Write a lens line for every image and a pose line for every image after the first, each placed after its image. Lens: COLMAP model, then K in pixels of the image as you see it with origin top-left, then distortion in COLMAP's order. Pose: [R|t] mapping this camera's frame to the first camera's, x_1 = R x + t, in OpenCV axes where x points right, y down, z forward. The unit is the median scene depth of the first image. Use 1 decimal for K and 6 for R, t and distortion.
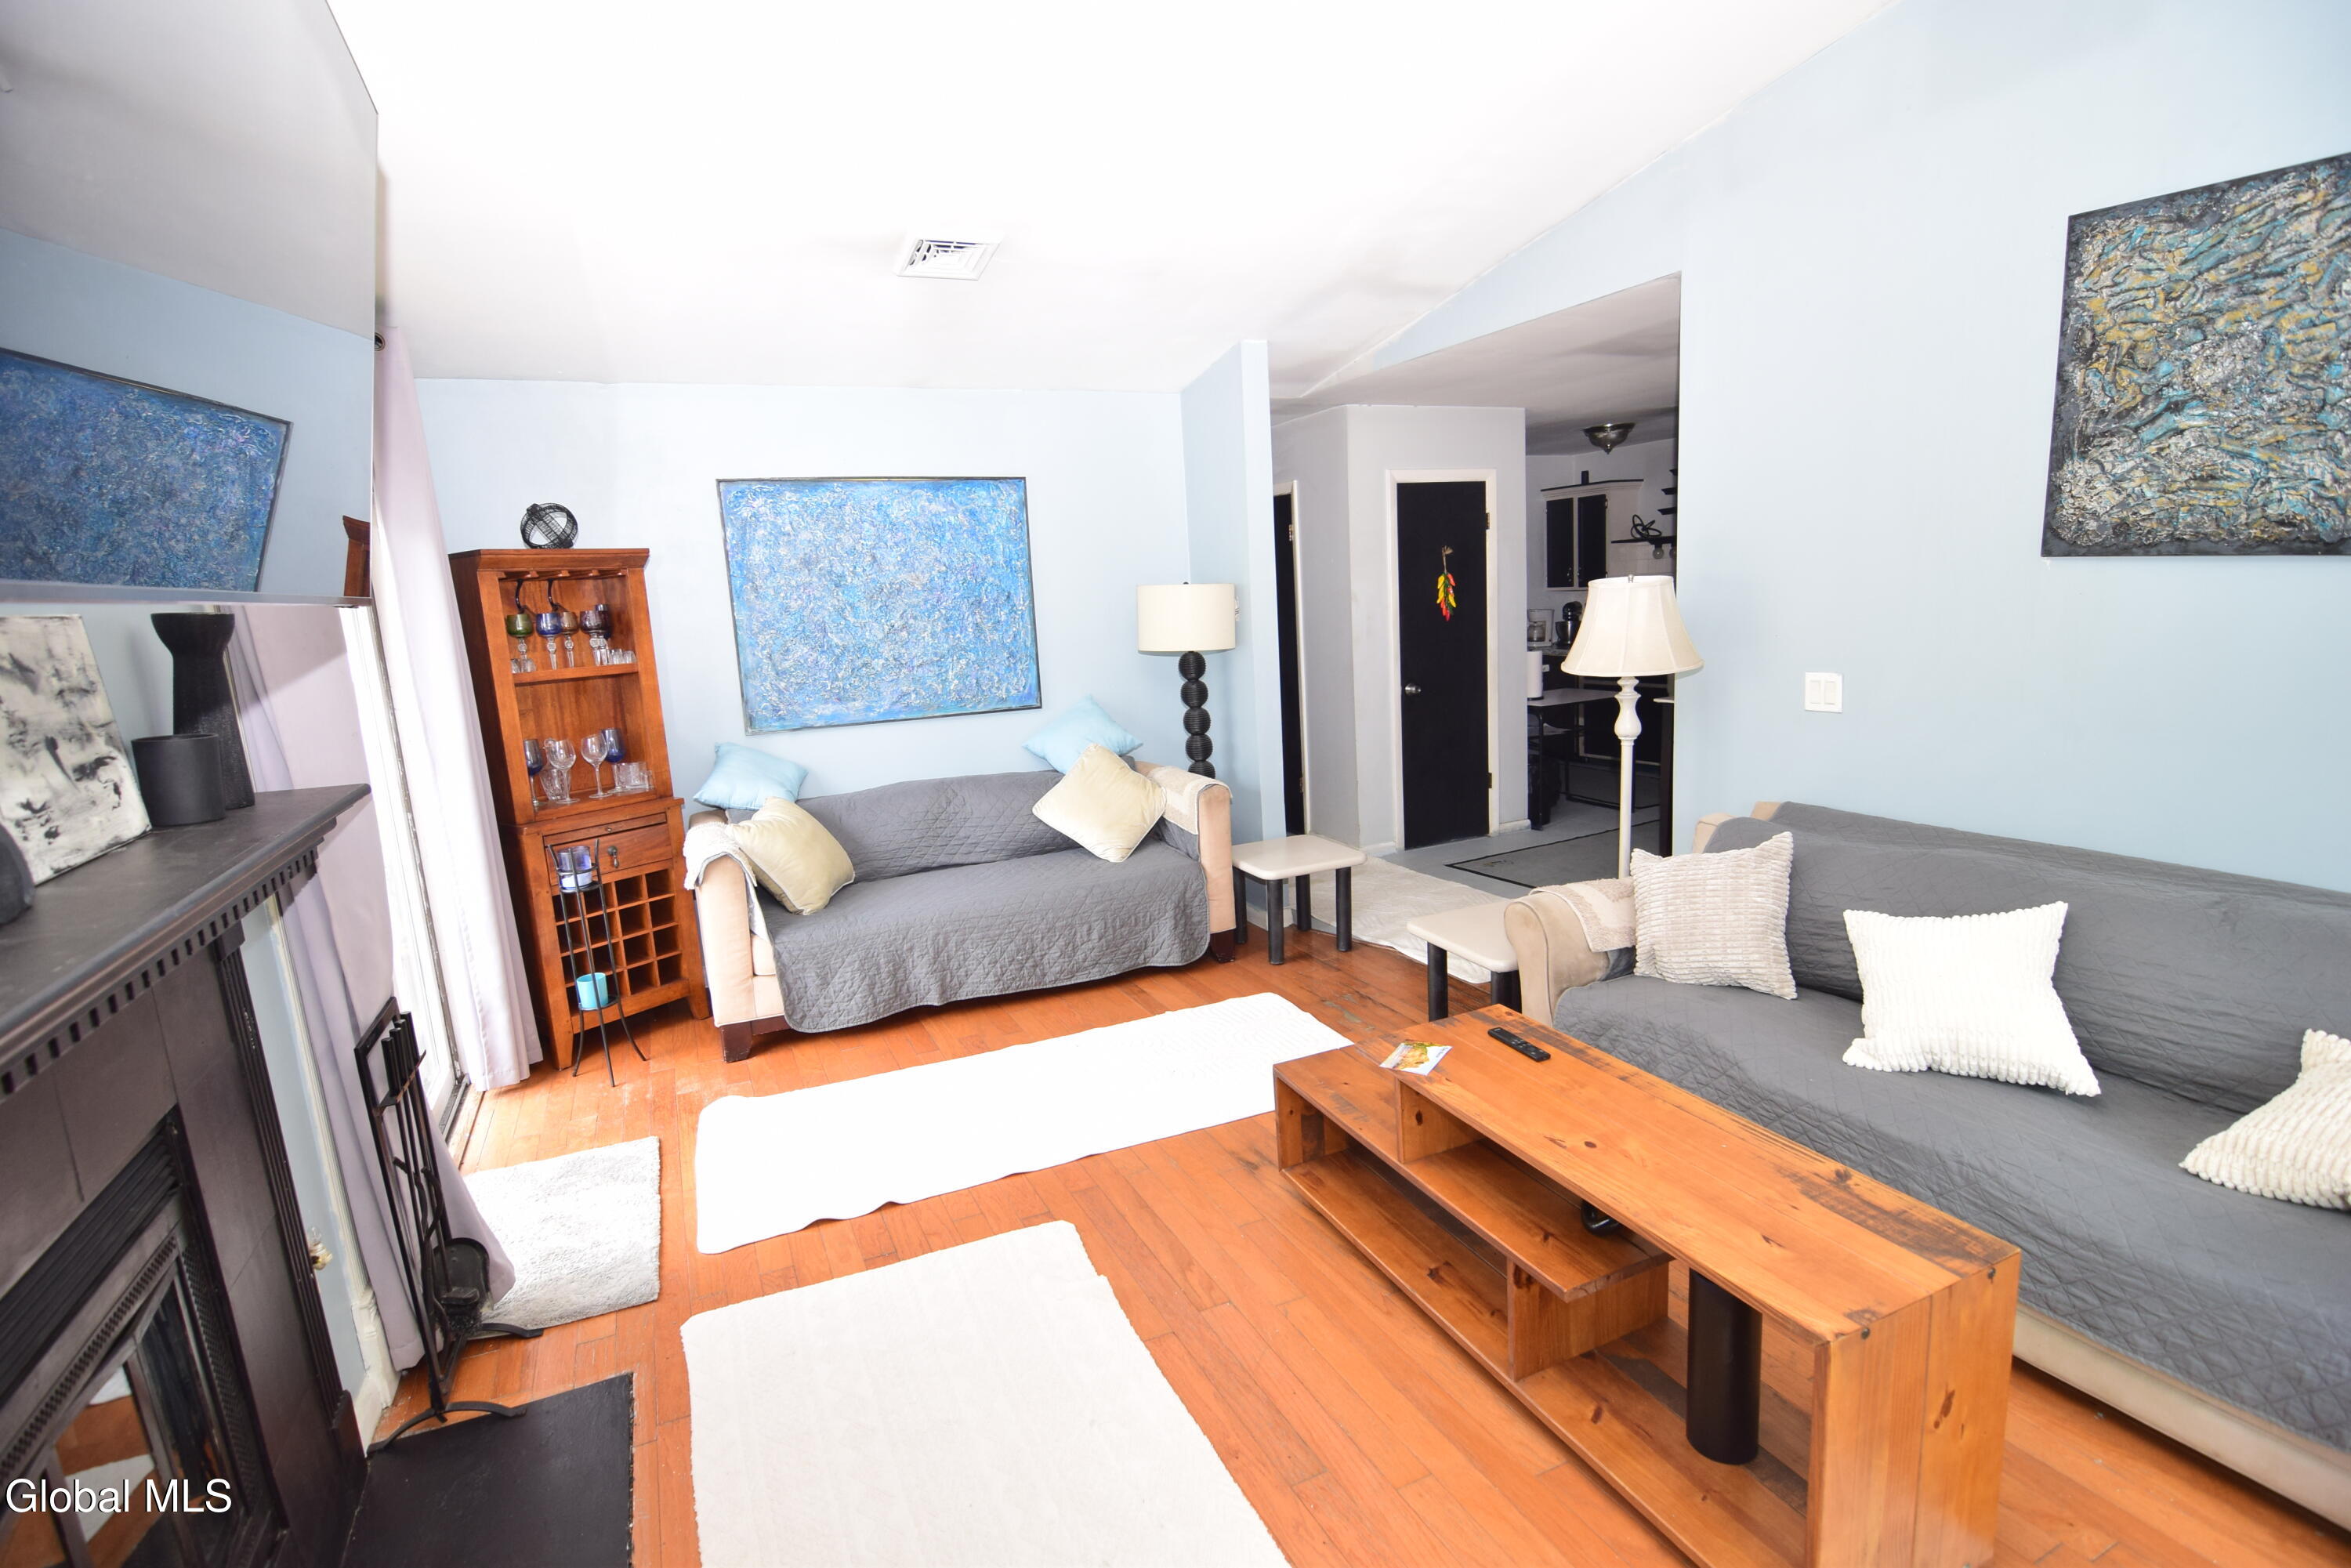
lens RADIAL K [[1126.1, 0, 1169.0], [0, 1126.1, 790.8], [0, 0, 1]] dist [0.000291, -0.001190]
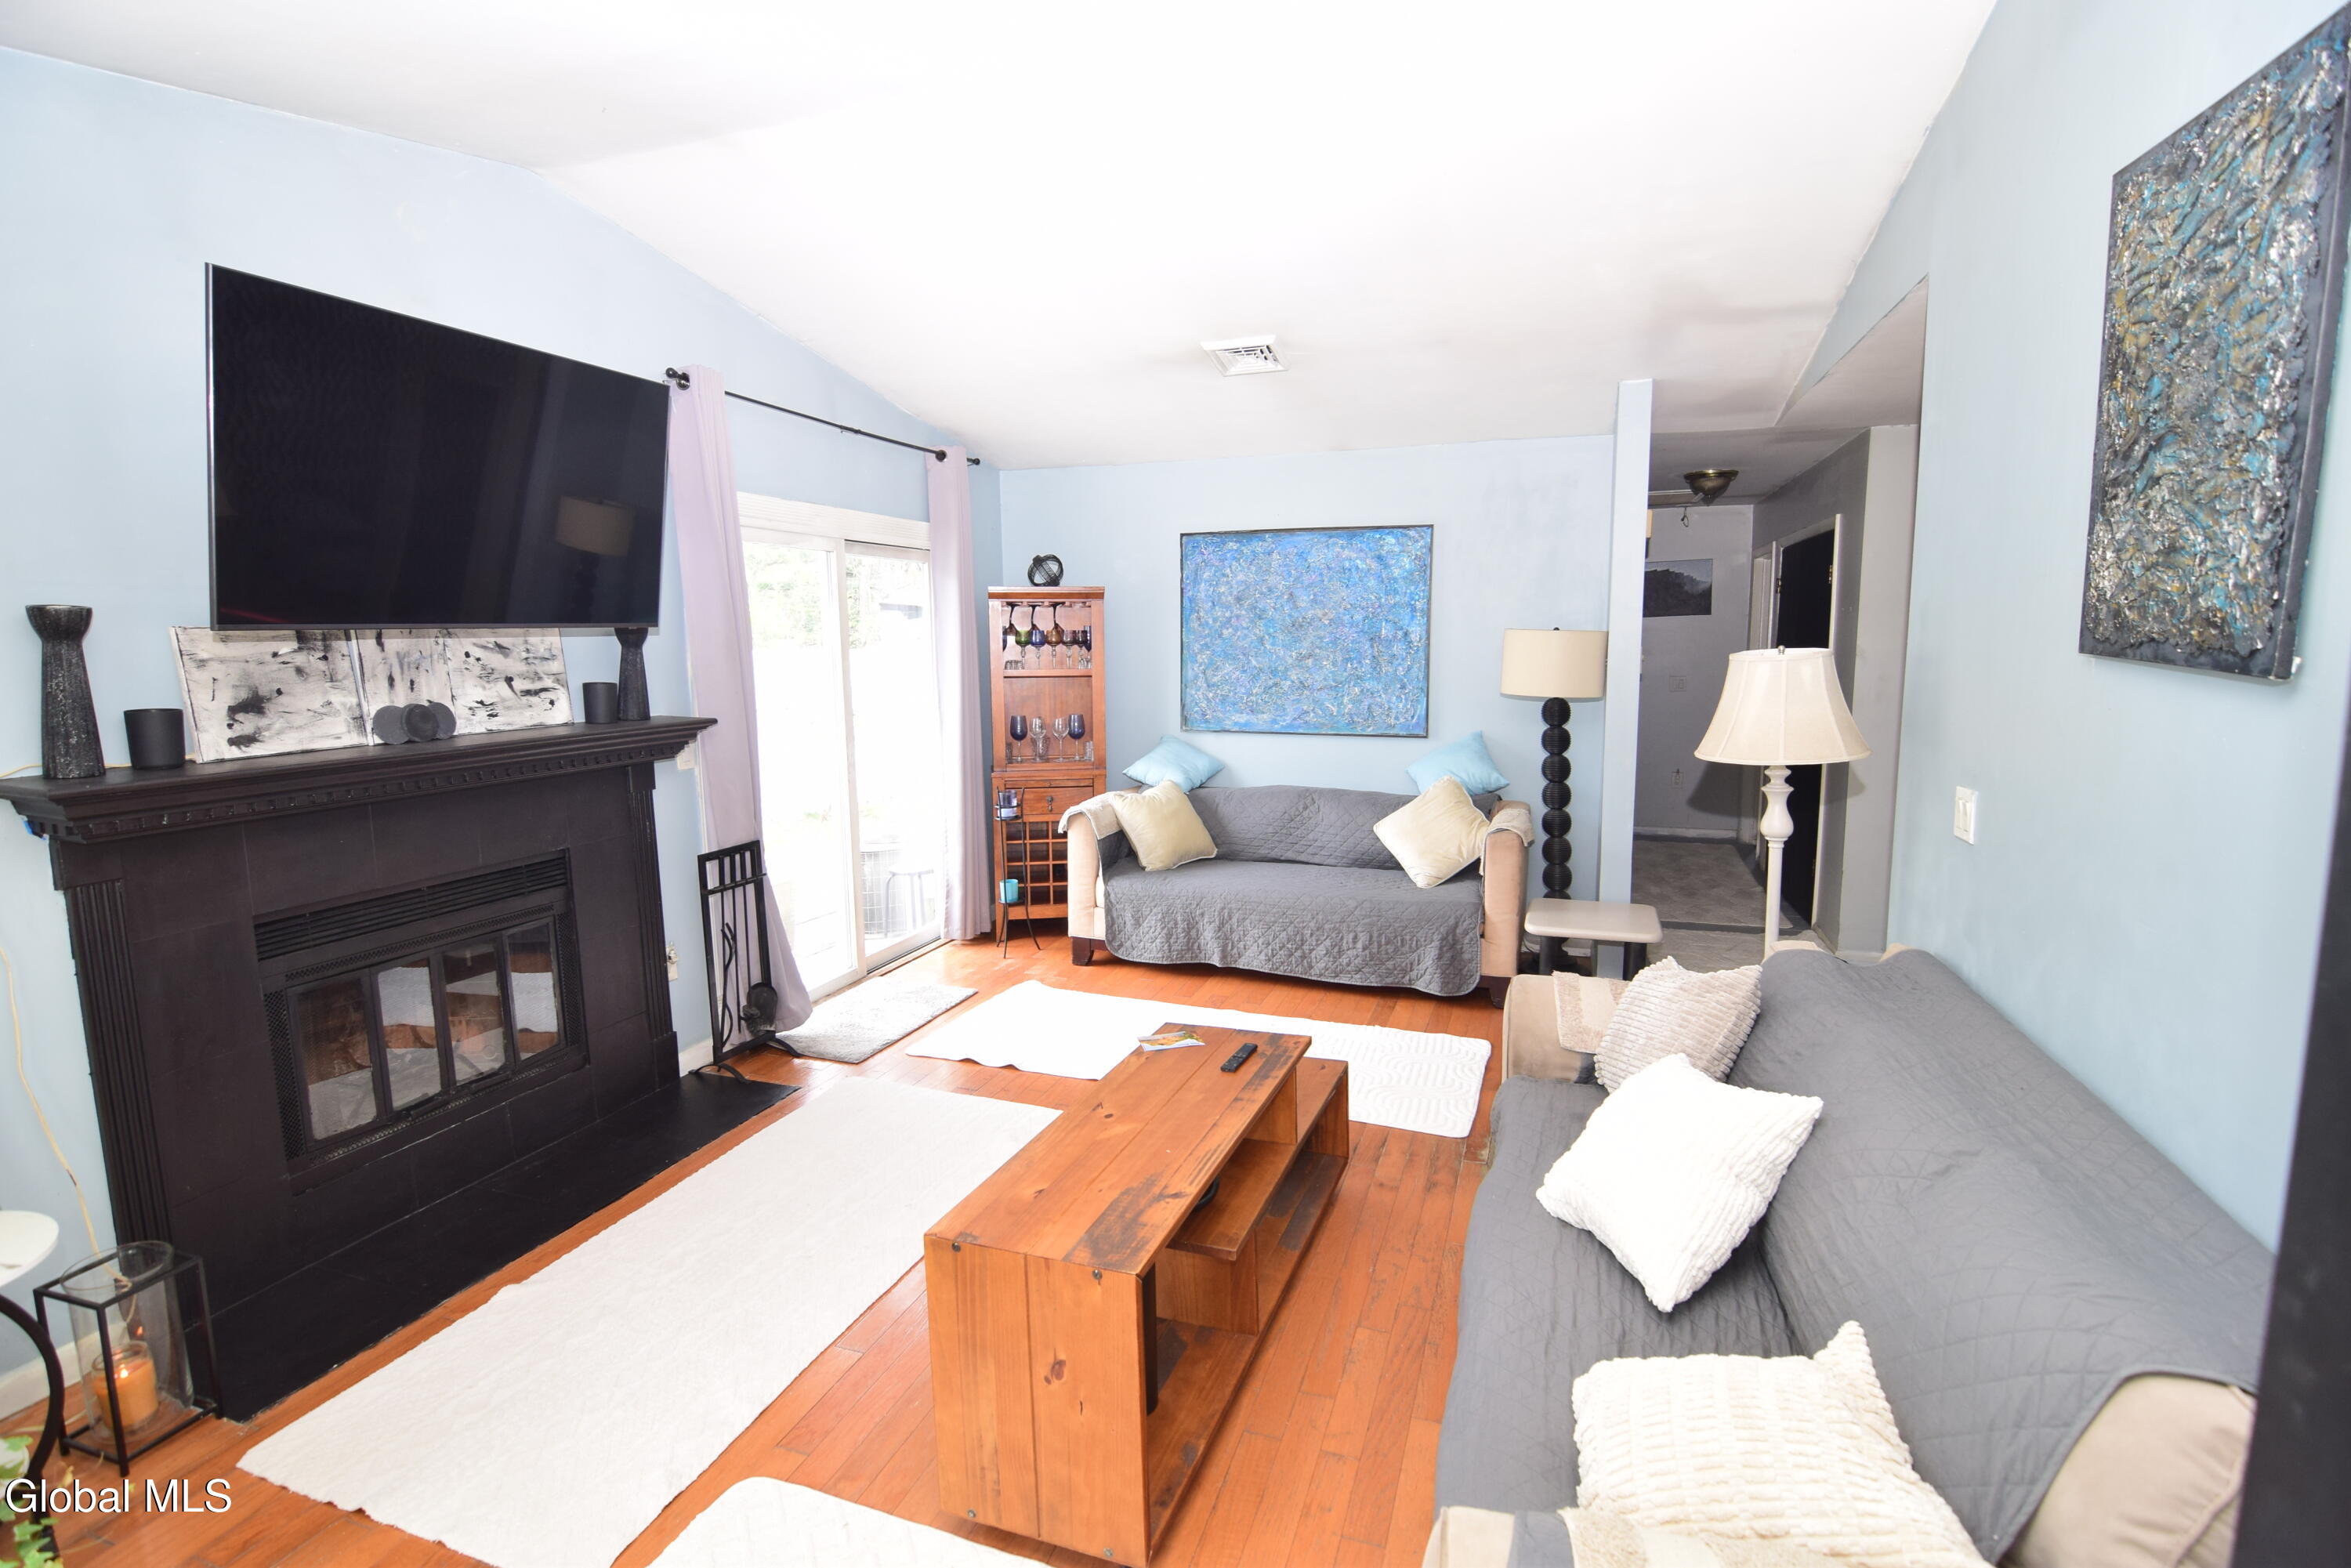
lens RADIAL K [[1126.1, 0, 1175.9], [0, 1126.1, 793.6], [0, 0, 1]] dist [0.000291, -0.001190]
pose [[0.718833, 0.144603, -0.679977, 0.547744], [-0.153867, 0.986962, 0.047227, -0.042570], [0.677941, 0.070677, 0.731711, 0.068331]]
